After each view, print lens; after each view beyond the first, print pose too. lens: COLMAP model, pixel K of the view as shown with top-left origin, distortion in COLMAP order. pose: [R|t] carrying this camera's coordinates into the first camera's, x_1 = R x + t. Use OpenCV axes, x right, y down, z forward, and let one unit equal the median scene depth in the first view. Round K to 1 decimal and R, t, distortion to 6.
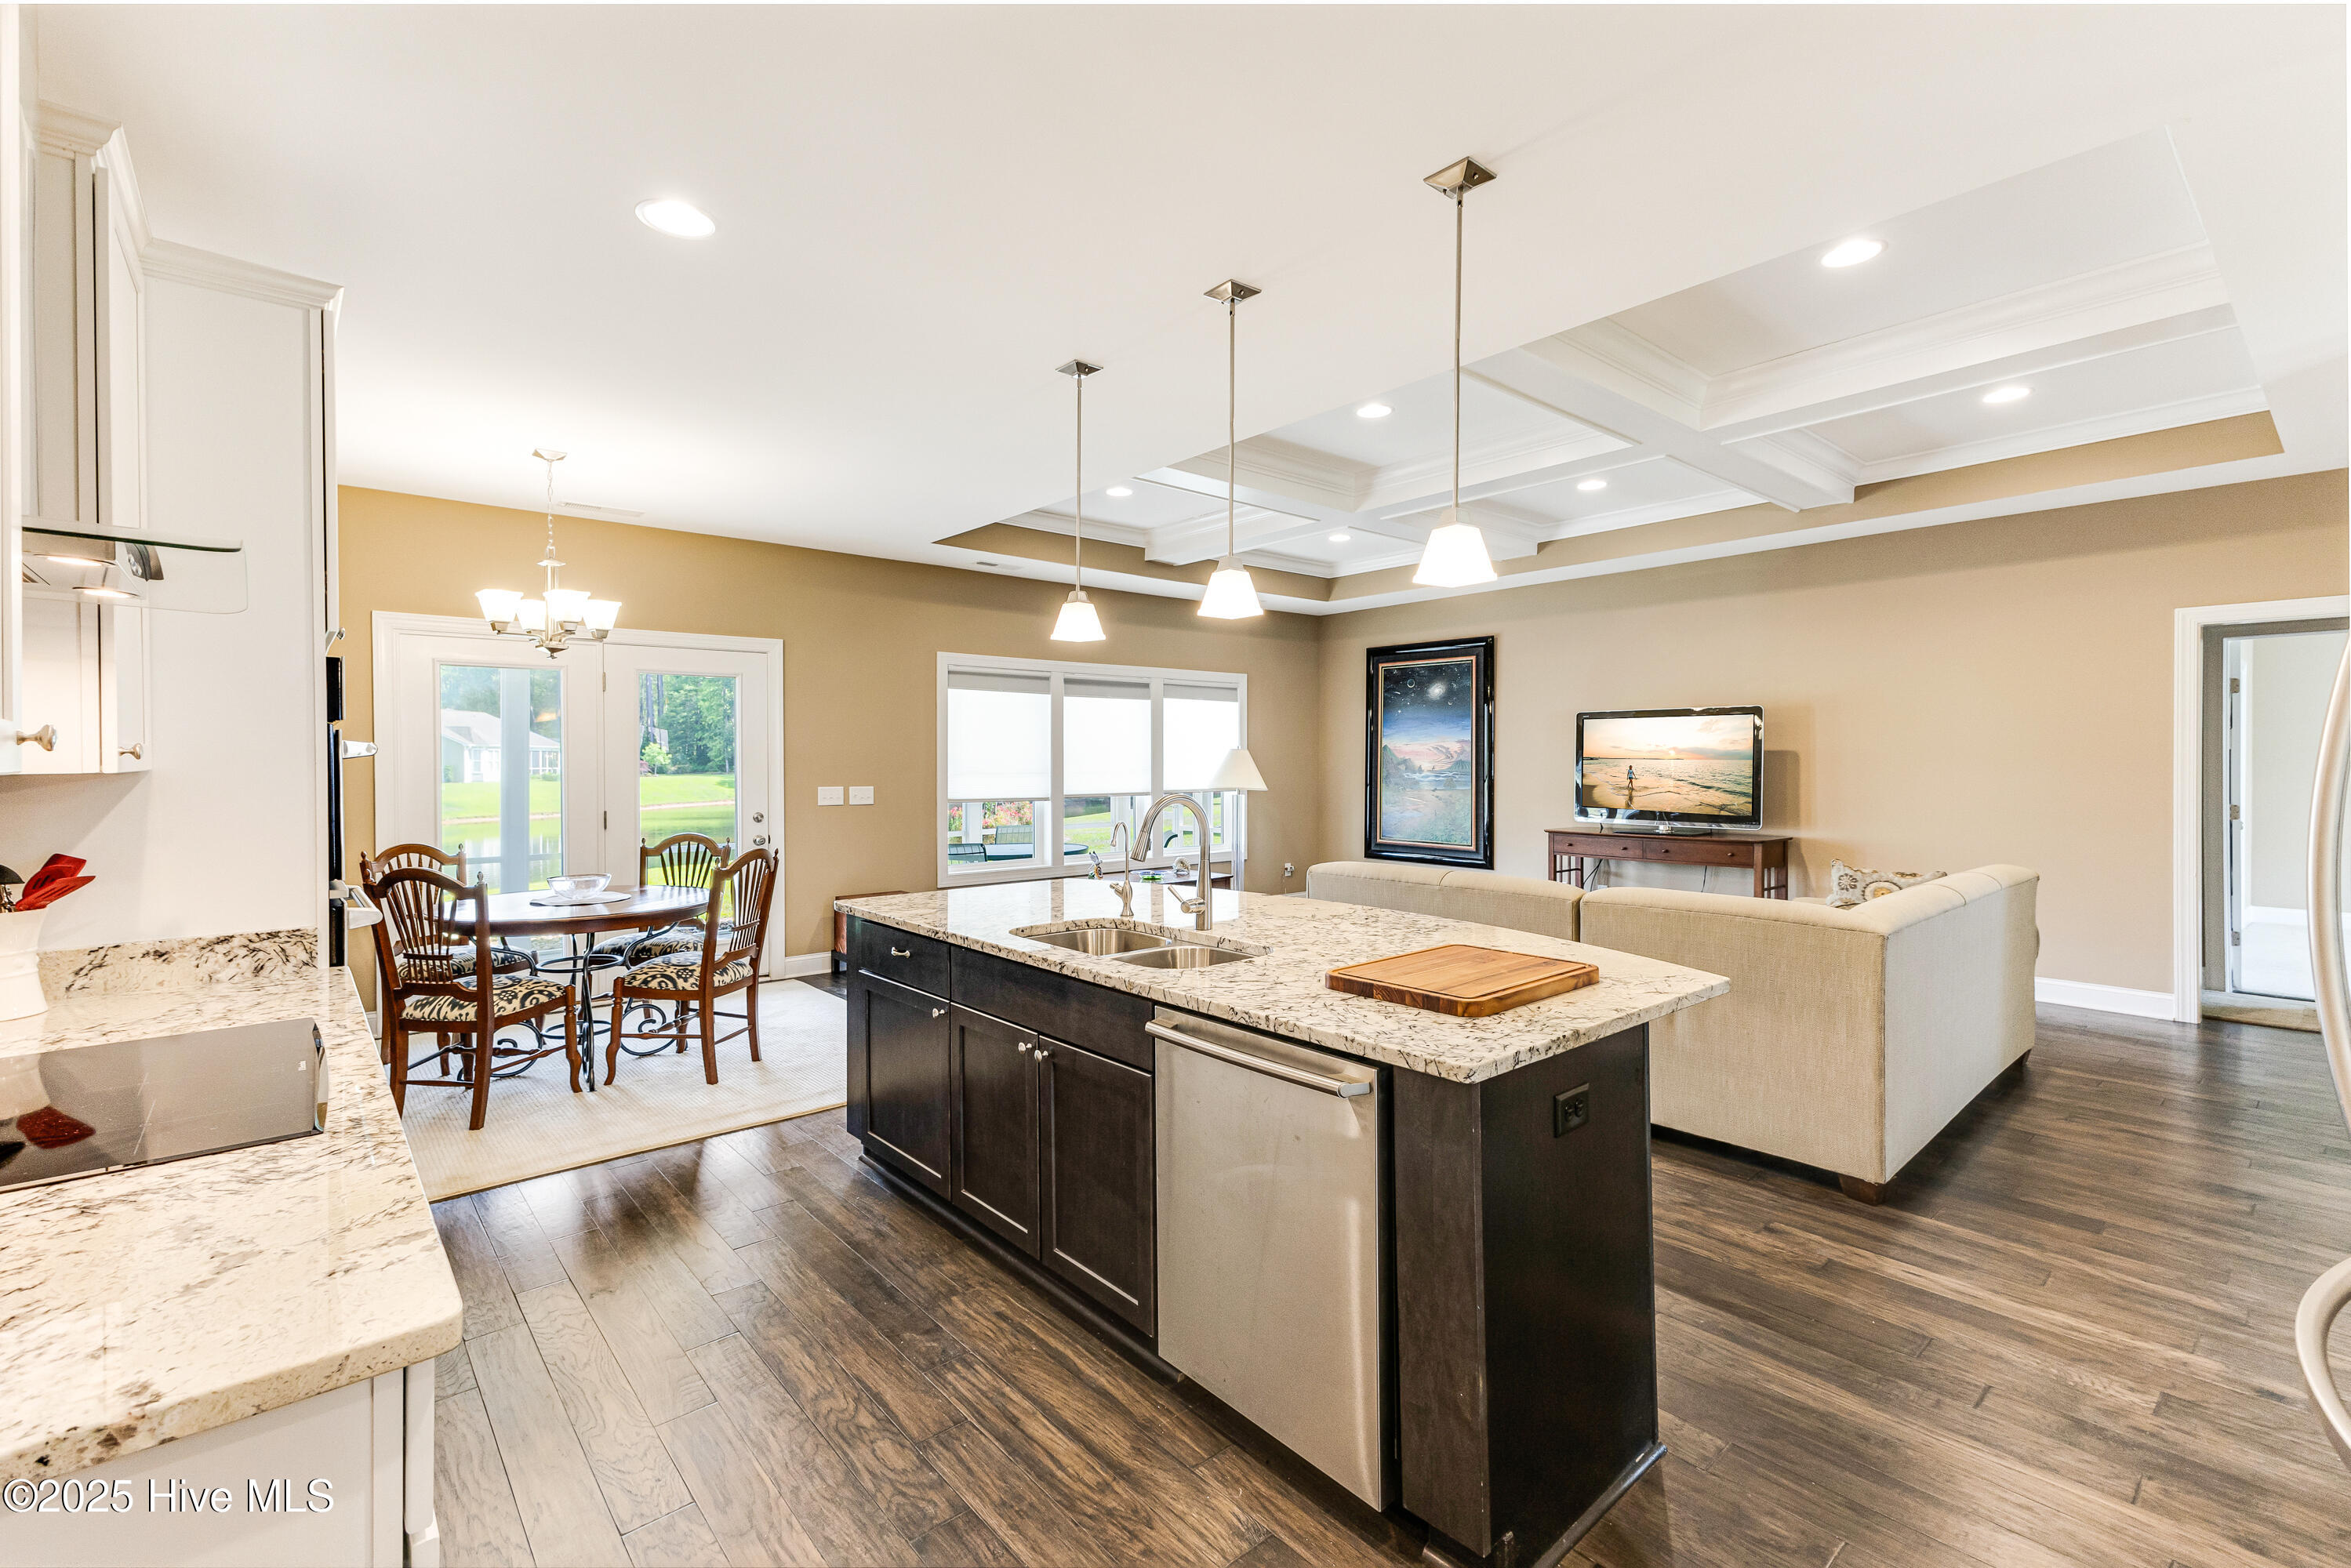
lens RADIAL K [[1017.7, 0, 1173.0], [0, 1017.7, 772.3], [0, 0, 1]] dist [0.001667, 0.000123]
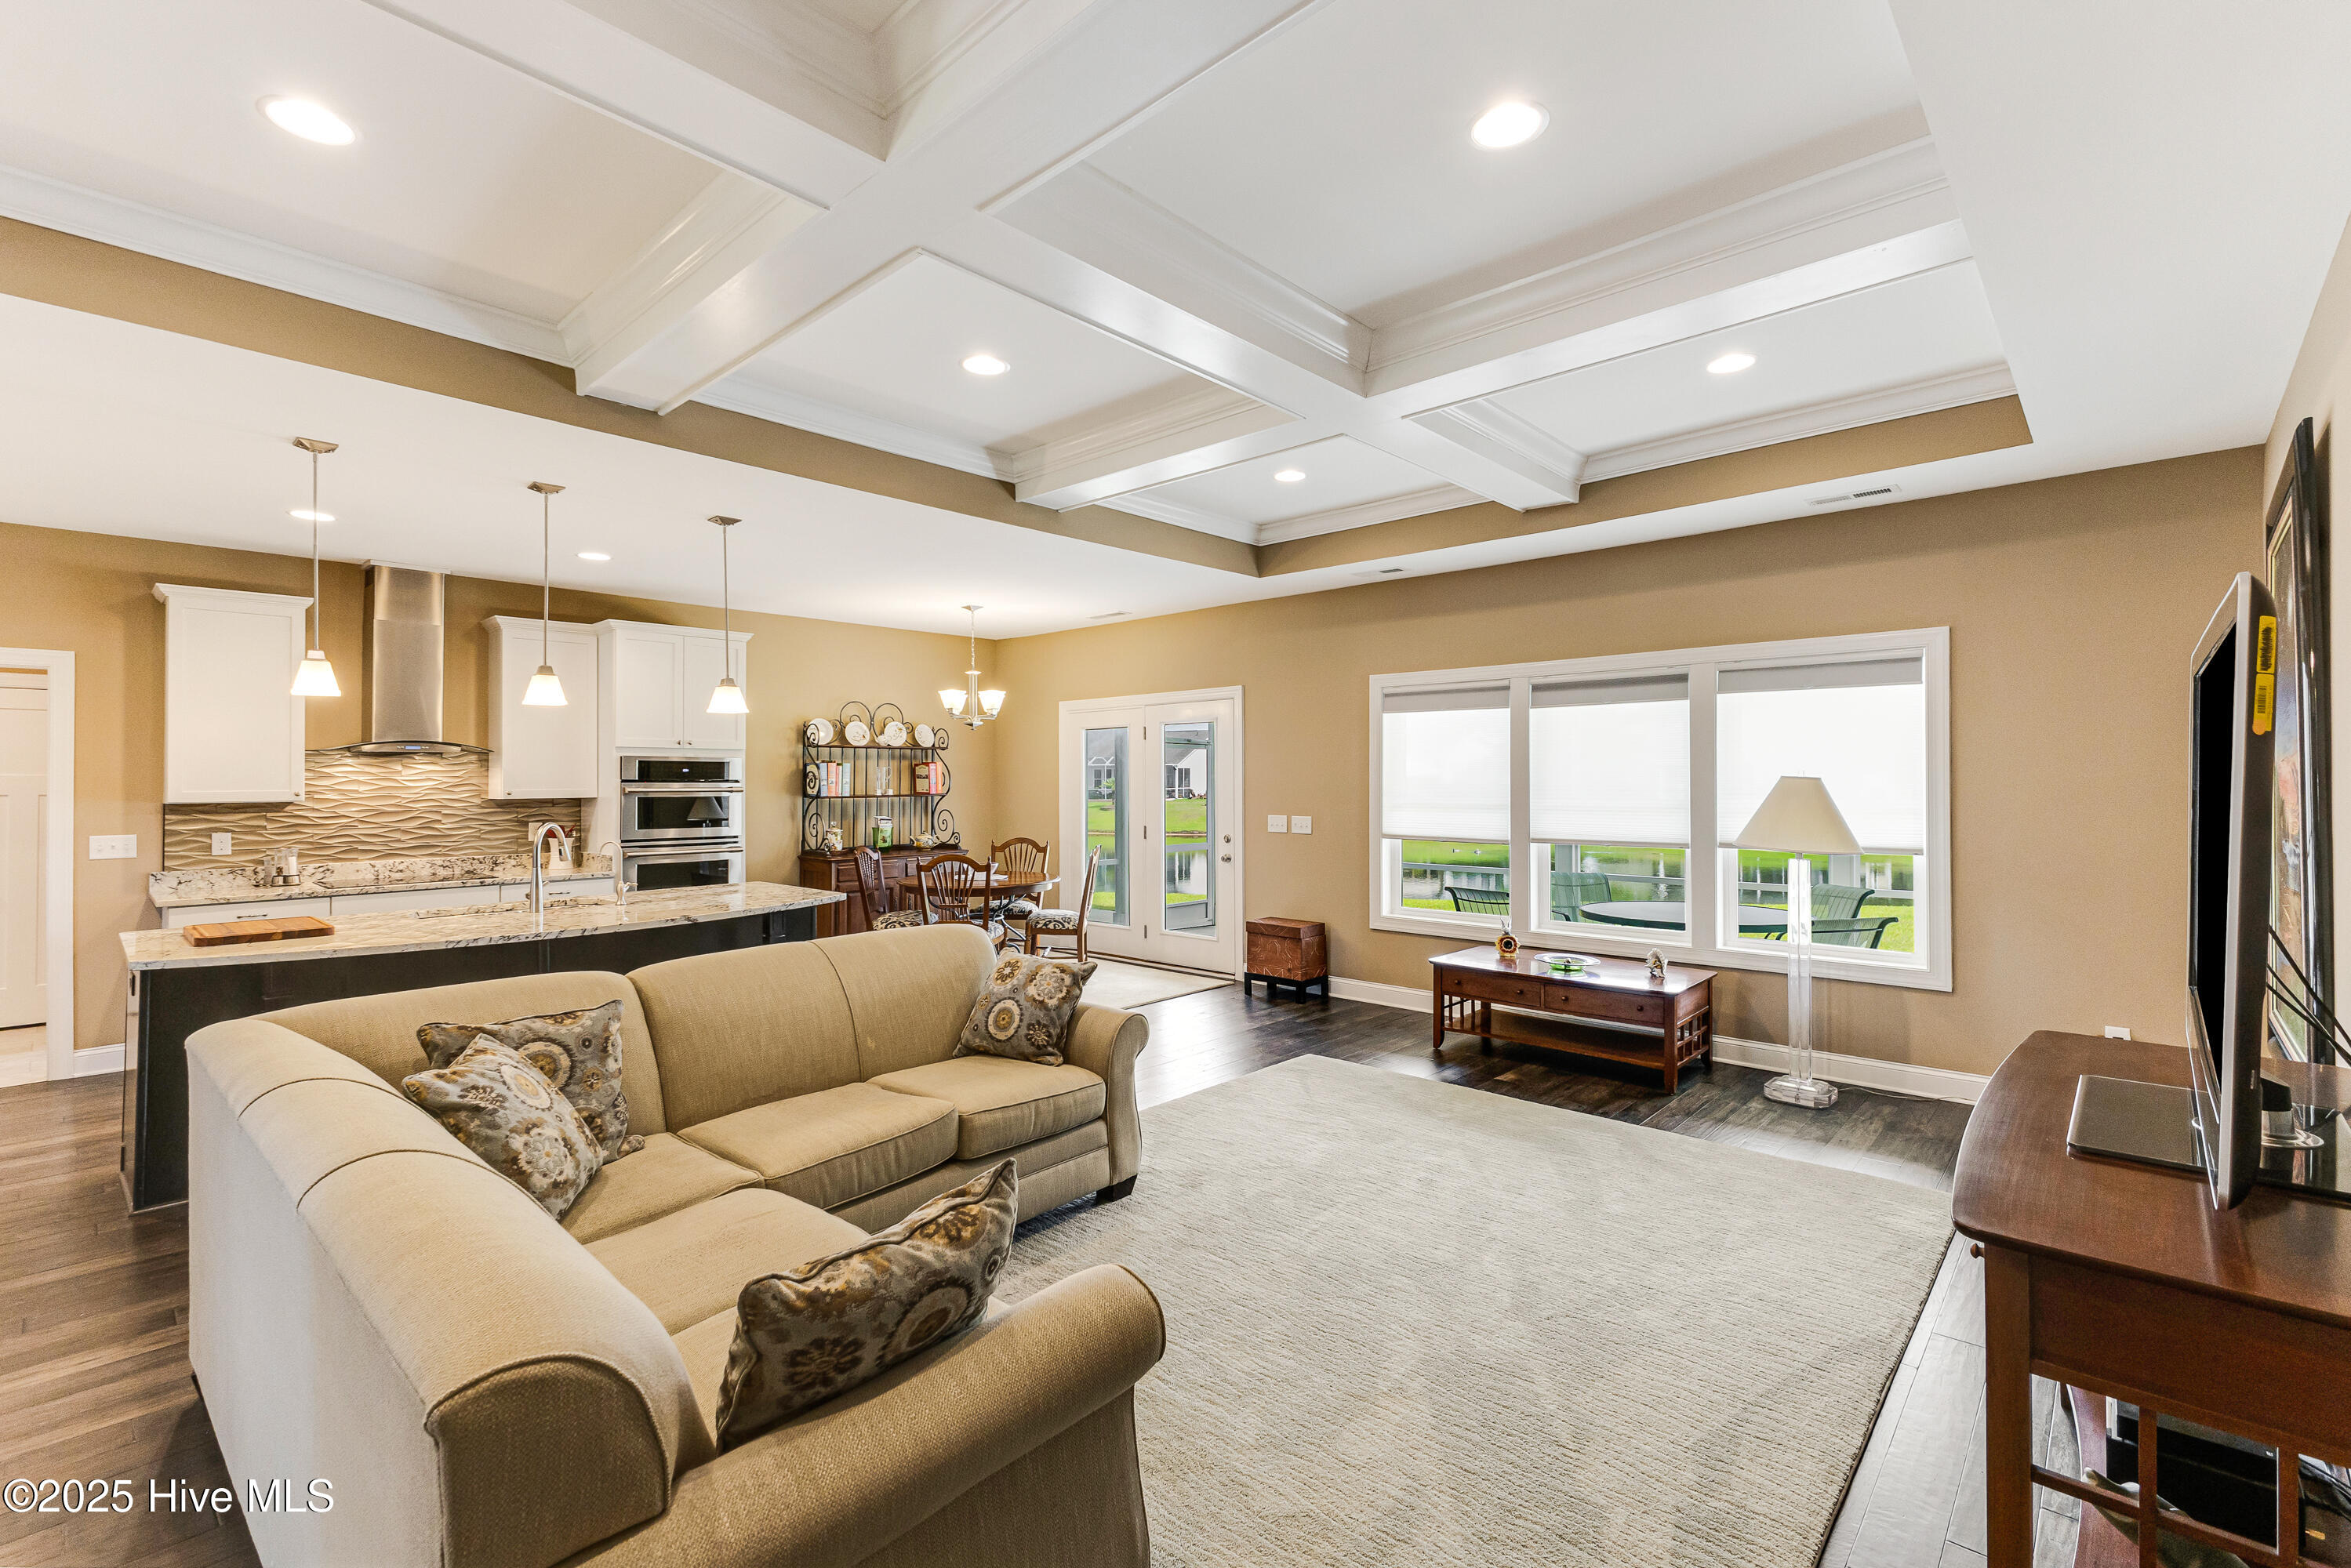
lens RADIAL K [[1017.7, 0, 1173.0], [0, 1017.7, 772.3], [0, 0, 1]] dist [0.001667, 0.000123]
pose [[0.119696, -0.004244, -0.992802, 0.628367], [-0.006952, 0.999963, -0.005113, -0.021755], [0.992786, 0.007514, 0.119662, 0.659447]]
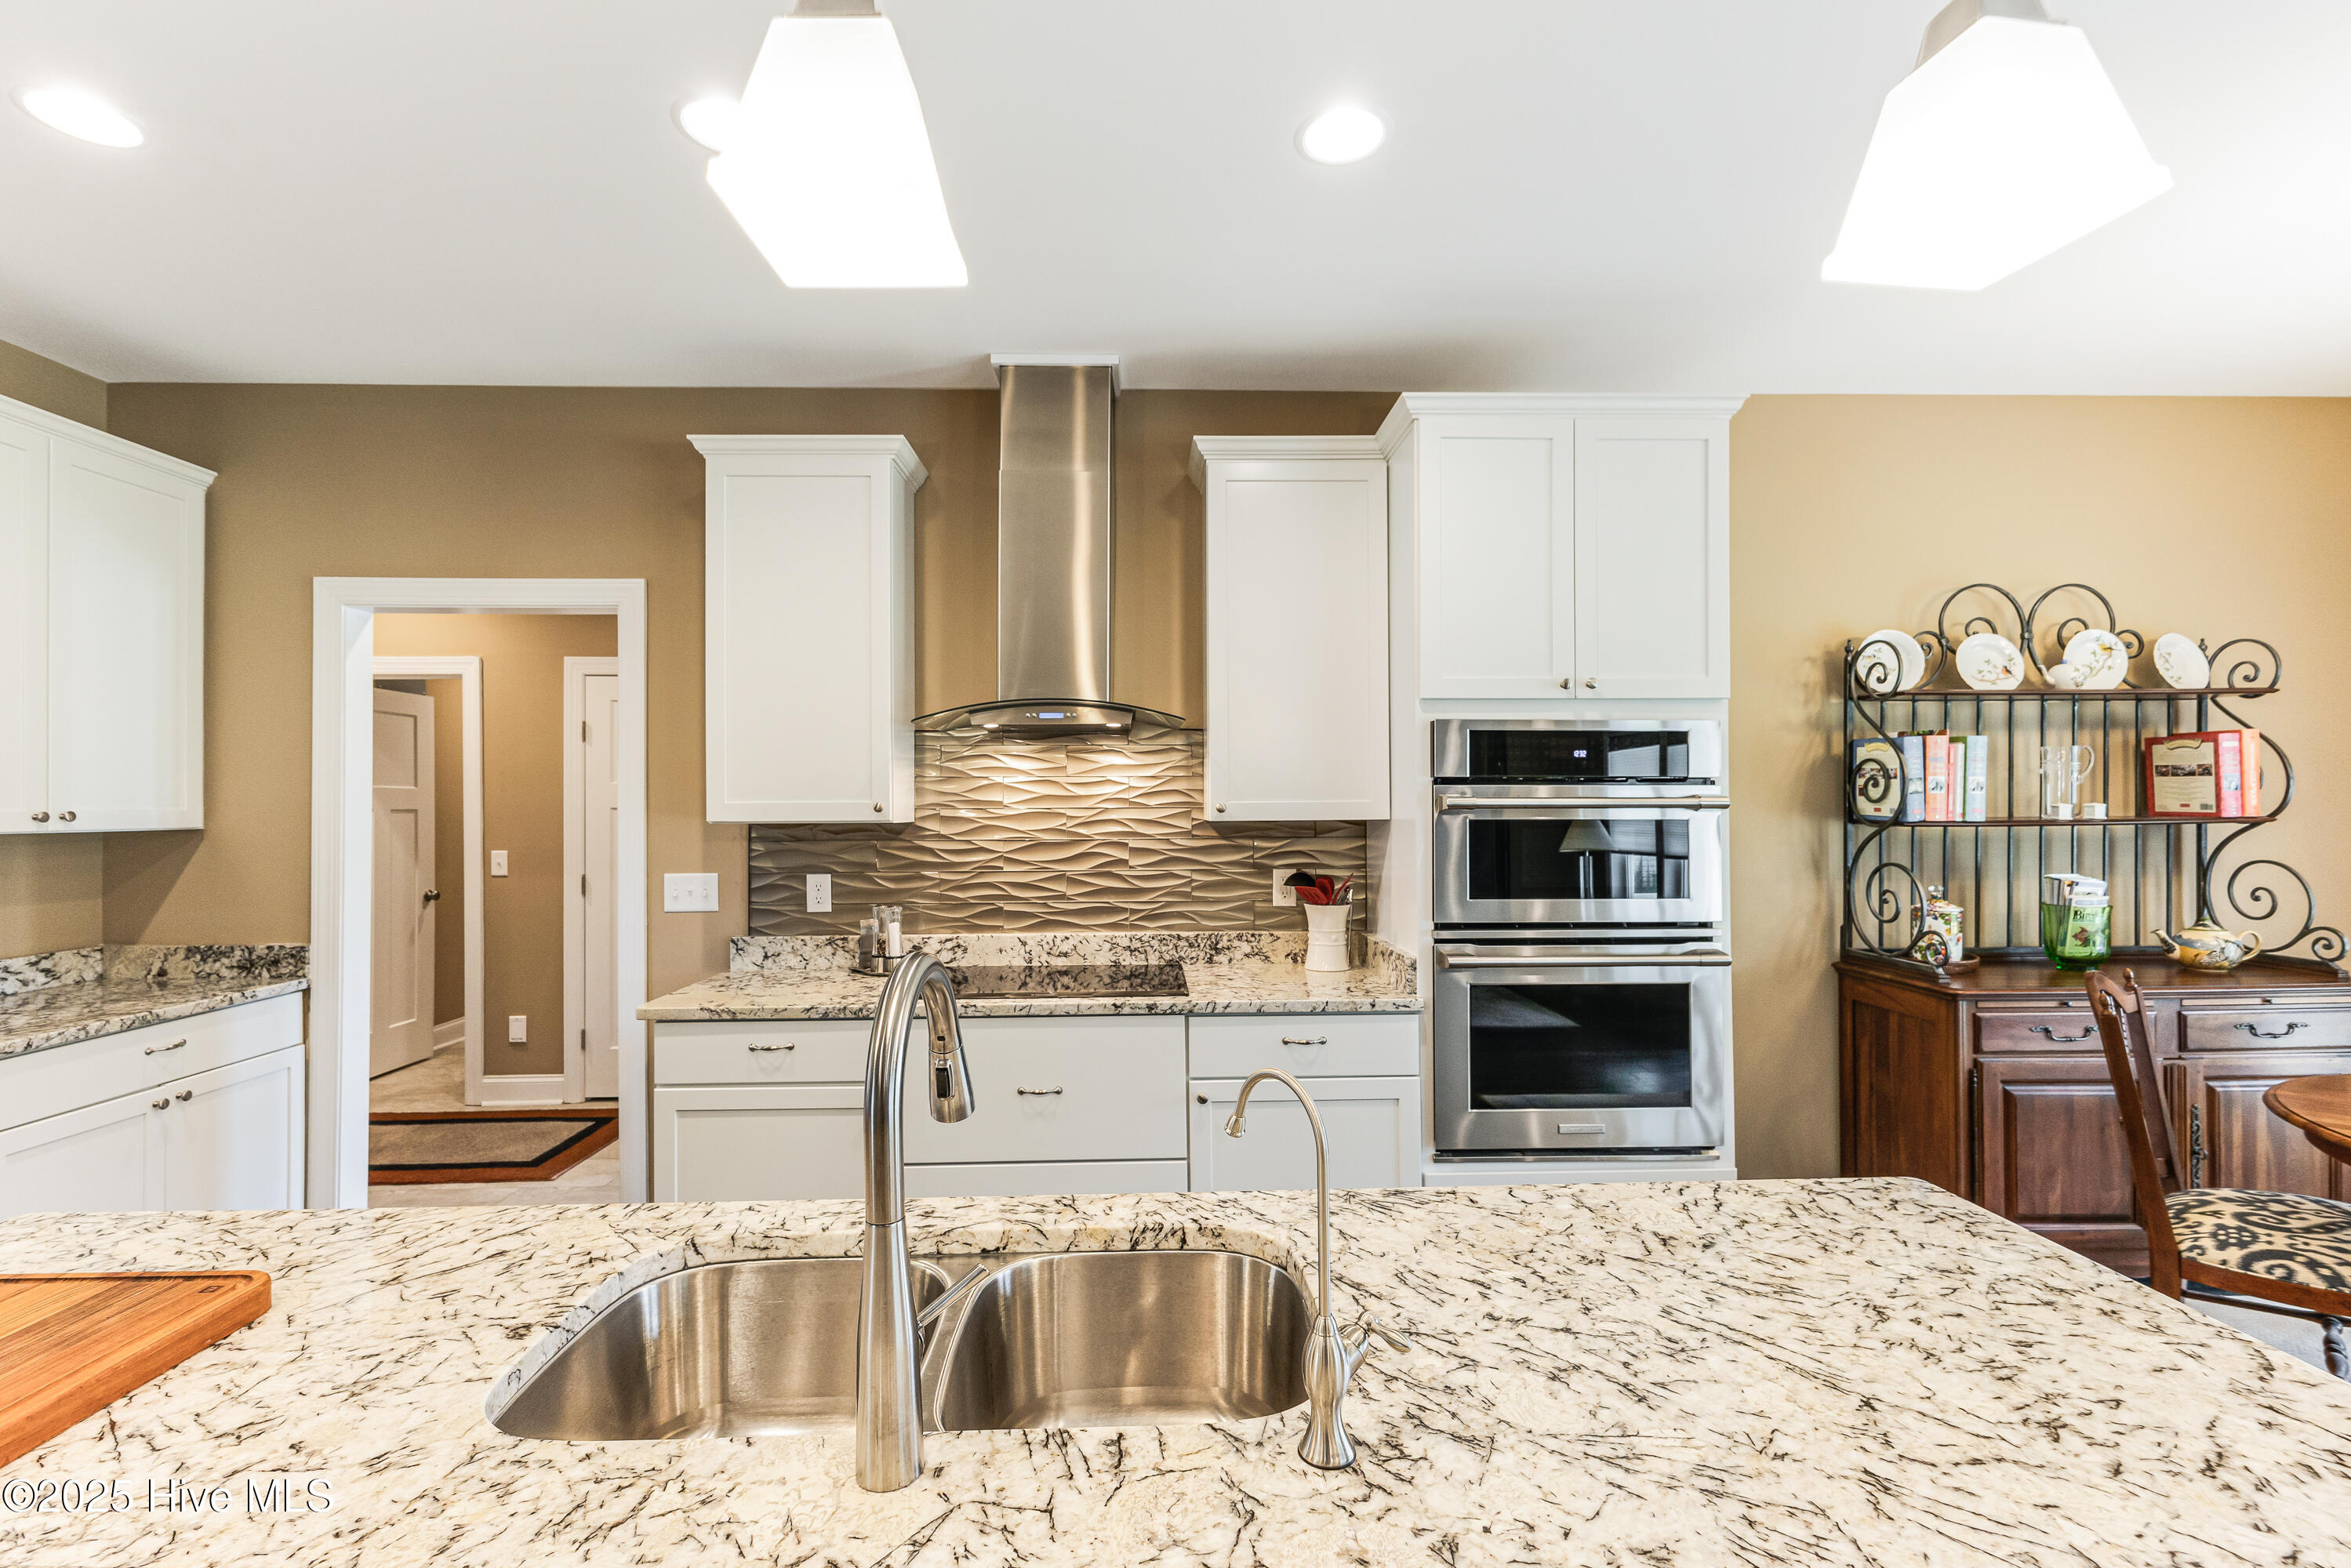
lens RADIAL K [[1039.8, 0, 1175.5], [0, 1039.8, 784.0], [0, 0, 1]] dist [0.003482, 0.000491]
pose [[-0.621096, -0.007575, -0.783698, 0.065711], [0.000137, 0.999952, -0.009774, -0.010881], [0.783735, -0.006178, -0.621065, 0.457682]]
